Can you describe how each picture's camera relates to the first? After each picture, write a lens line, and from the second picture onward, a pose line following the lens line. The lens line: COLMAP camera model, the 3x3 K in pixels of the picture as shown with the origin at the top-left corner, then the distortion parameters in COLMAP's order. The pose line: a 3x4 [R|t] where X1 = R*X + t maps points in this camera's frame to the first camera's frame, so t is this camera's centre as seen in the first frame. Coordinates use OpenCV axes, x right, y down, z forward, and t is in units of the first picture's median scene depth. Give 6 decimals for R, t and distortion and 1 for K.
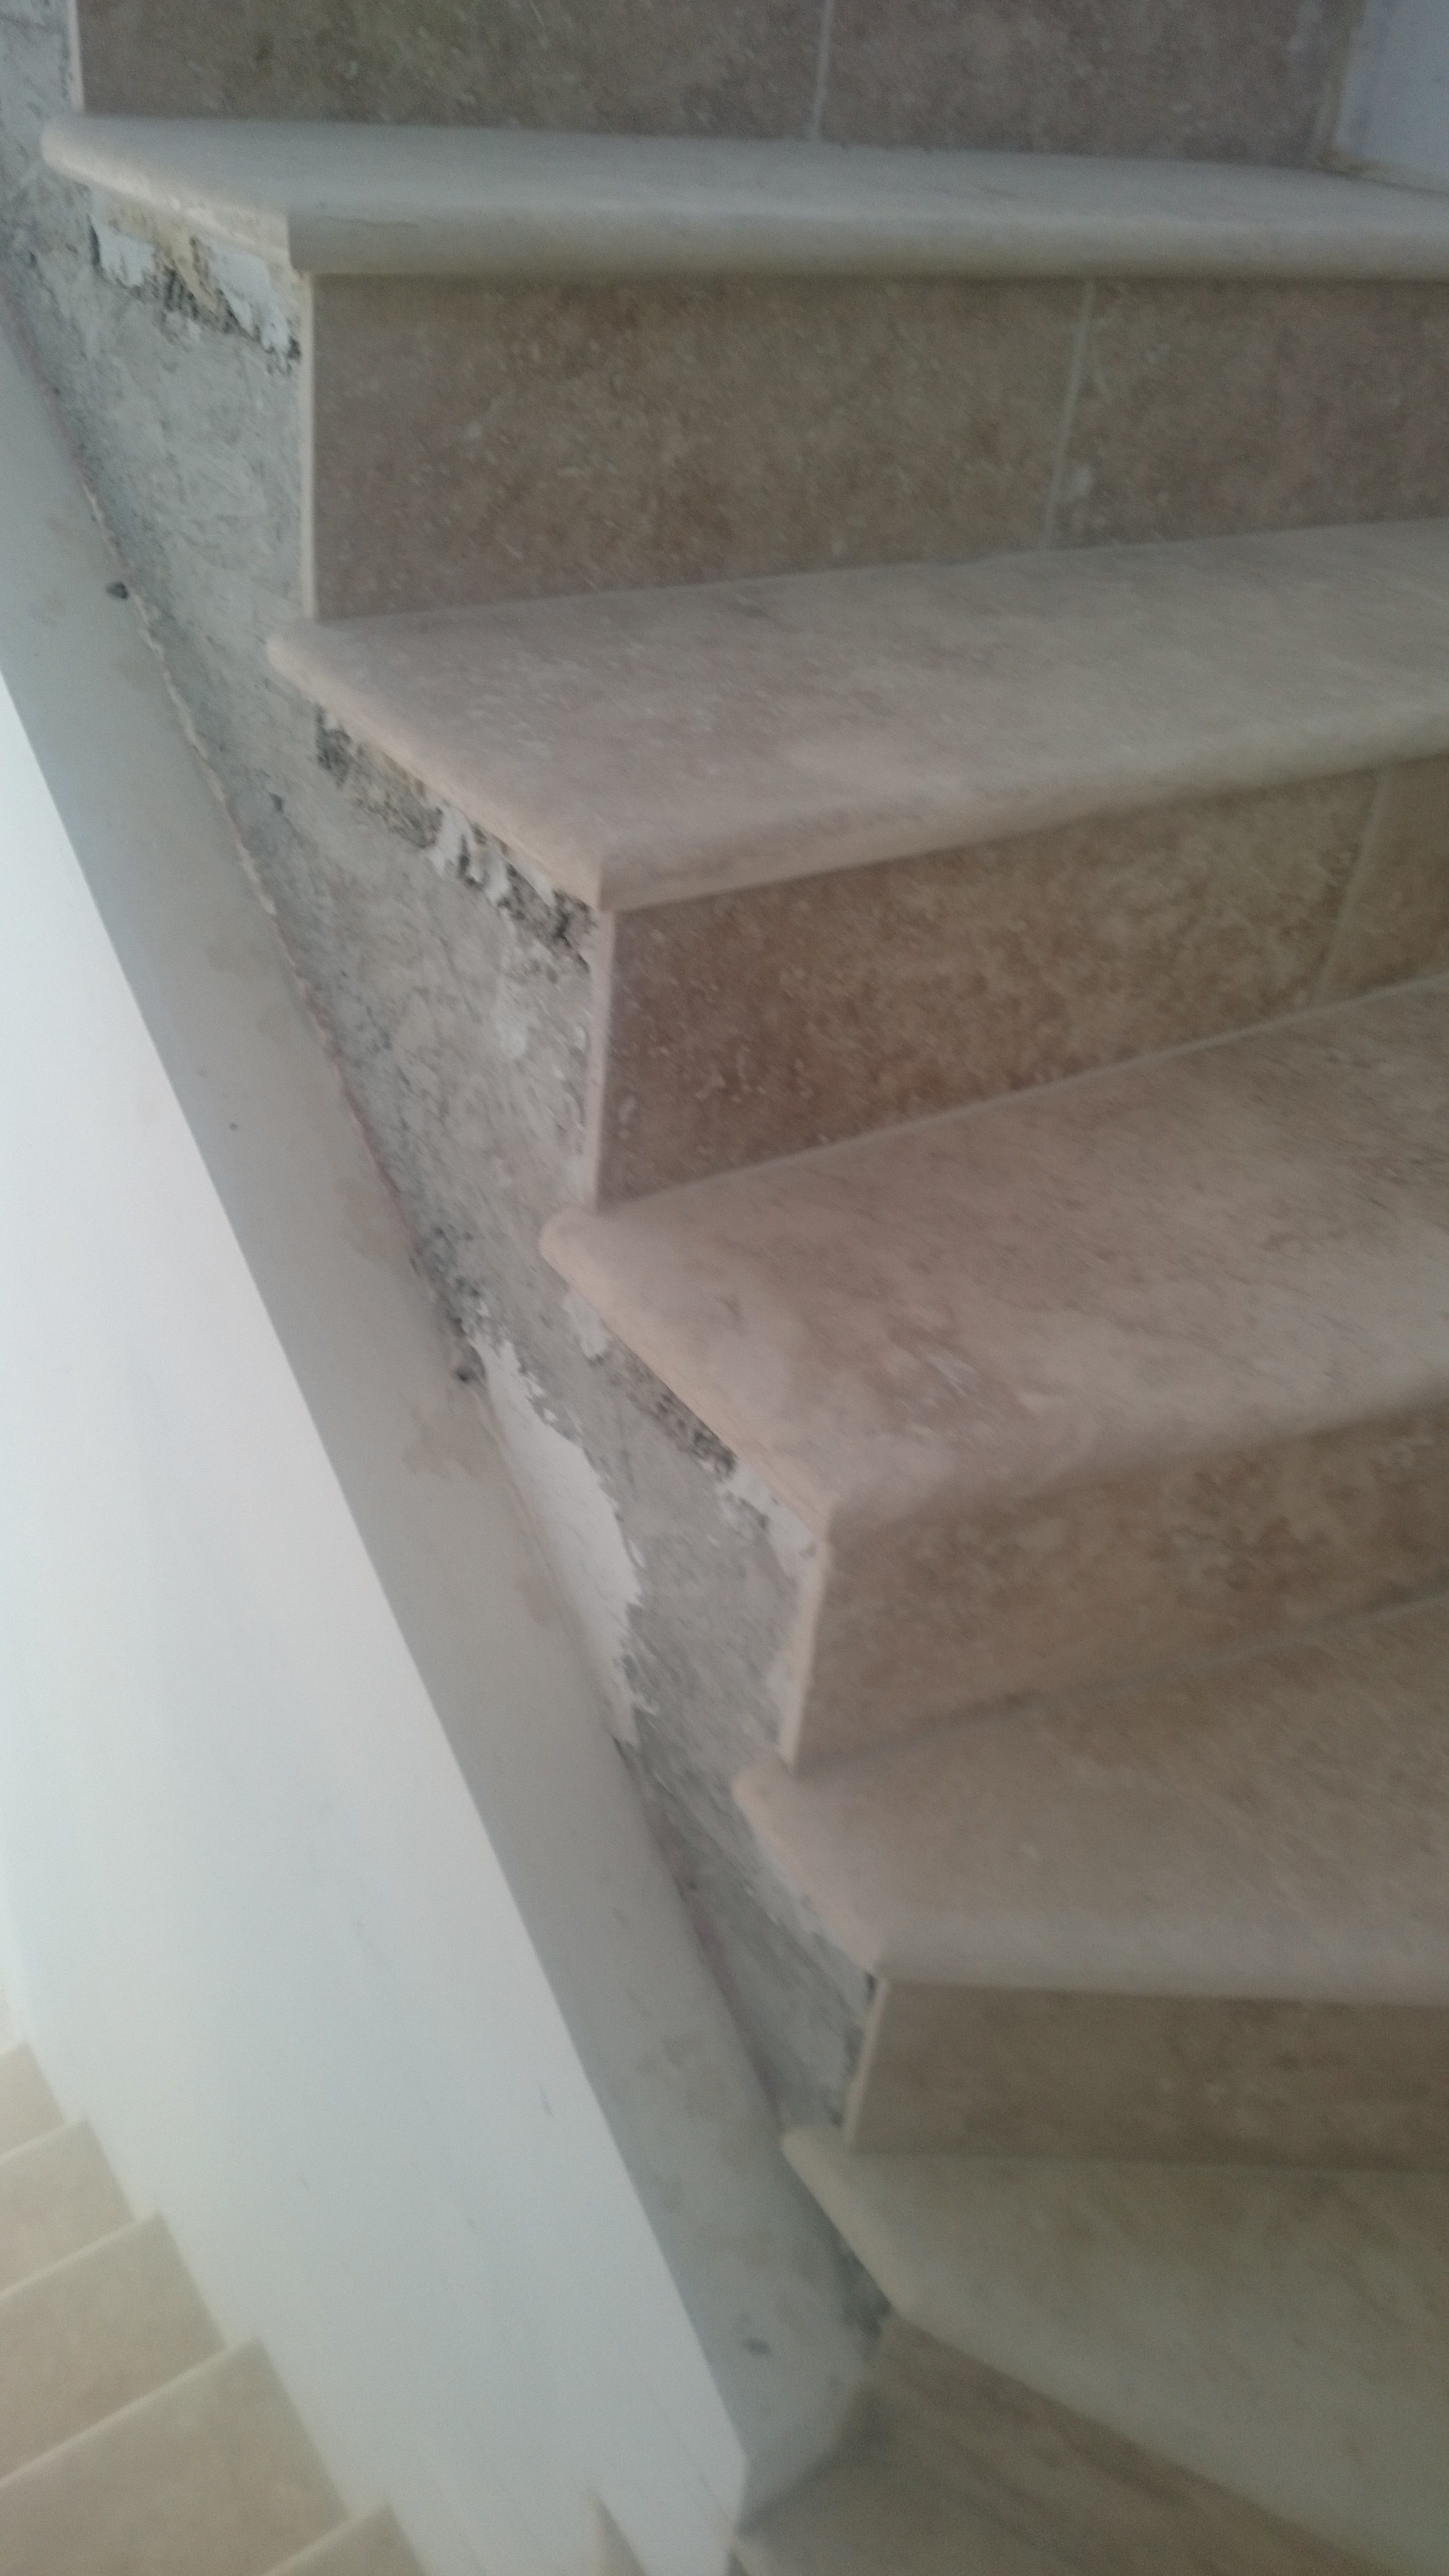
lens RADIAL K [[1945.0, 0, 634.8], [0, 1945.0, 1279.1], [0, 0, 1]] dist [-0.006098, -0.008454]
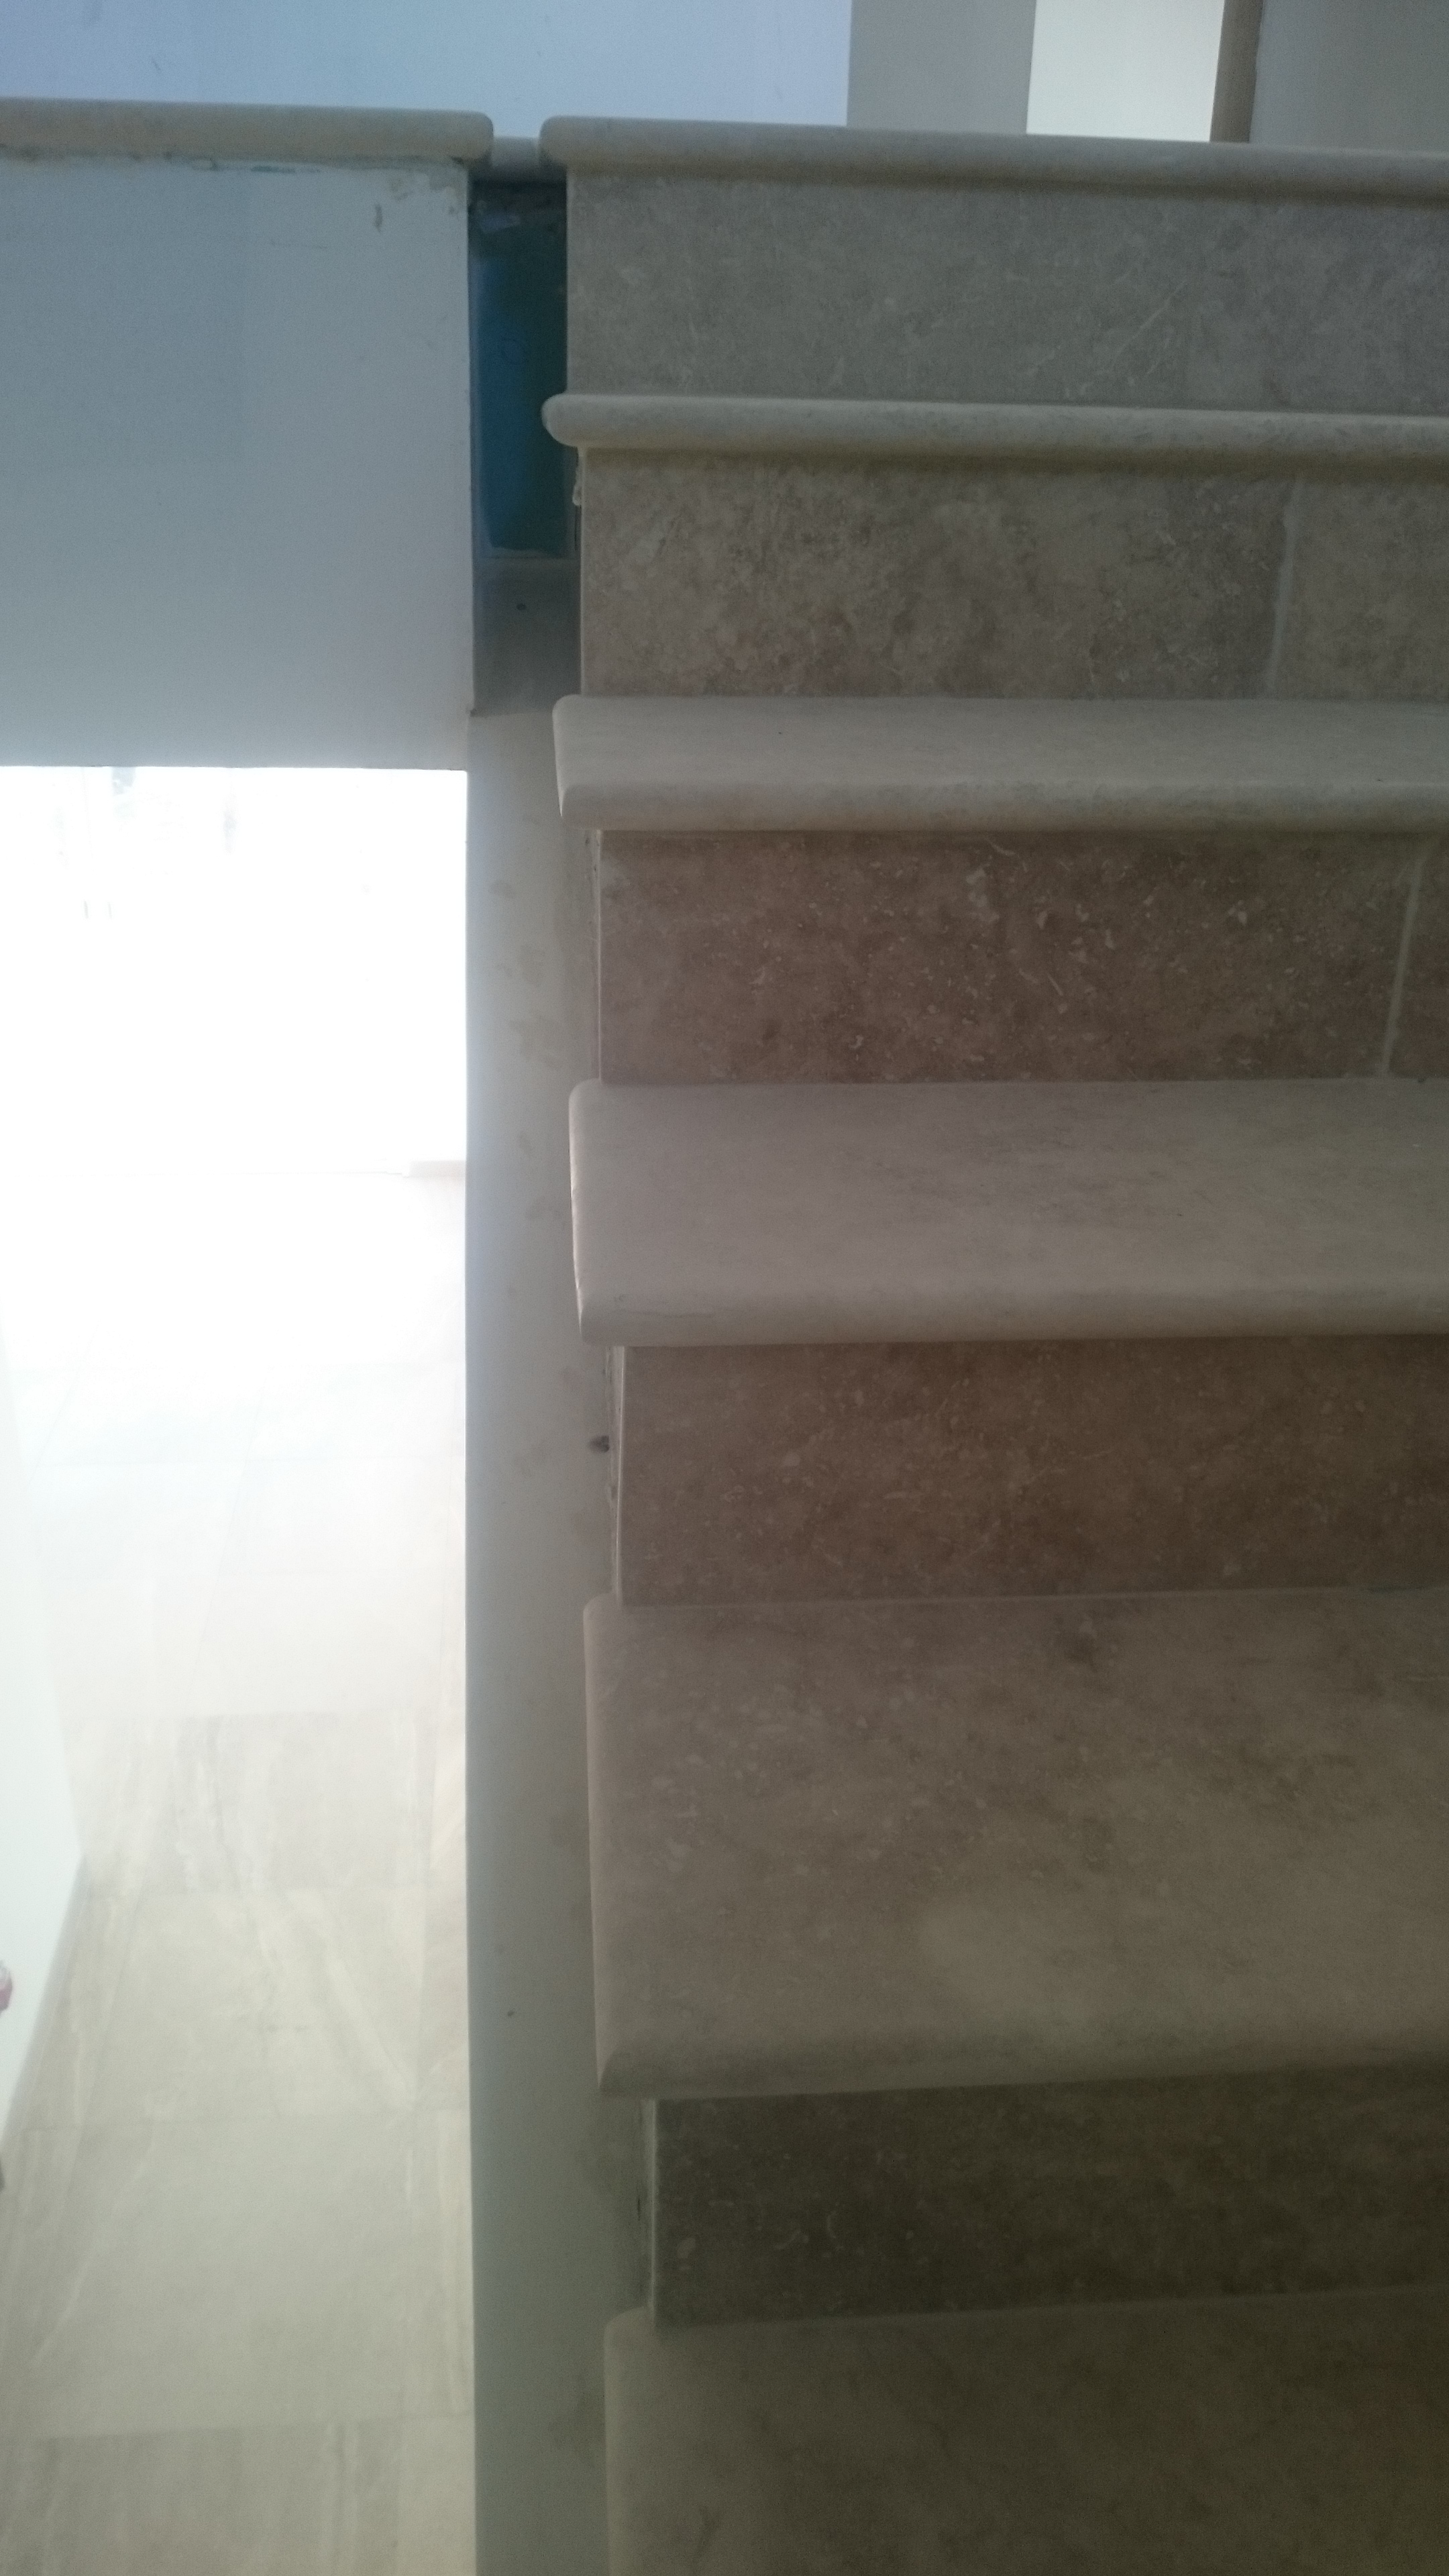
lens RADIAL K [[1904.4, 0, 643.9], [0, 1904.4, 1291.9], [0, 0, 1]] dist [0.005994, -0.061997]
pose [[0.865592, 0.138933, -0.481091, 0.310915], [-0.228391, 0.964527, -0.132384, -0.353067], [0.445632, 0.224467, 0.866618, 0.060011]]
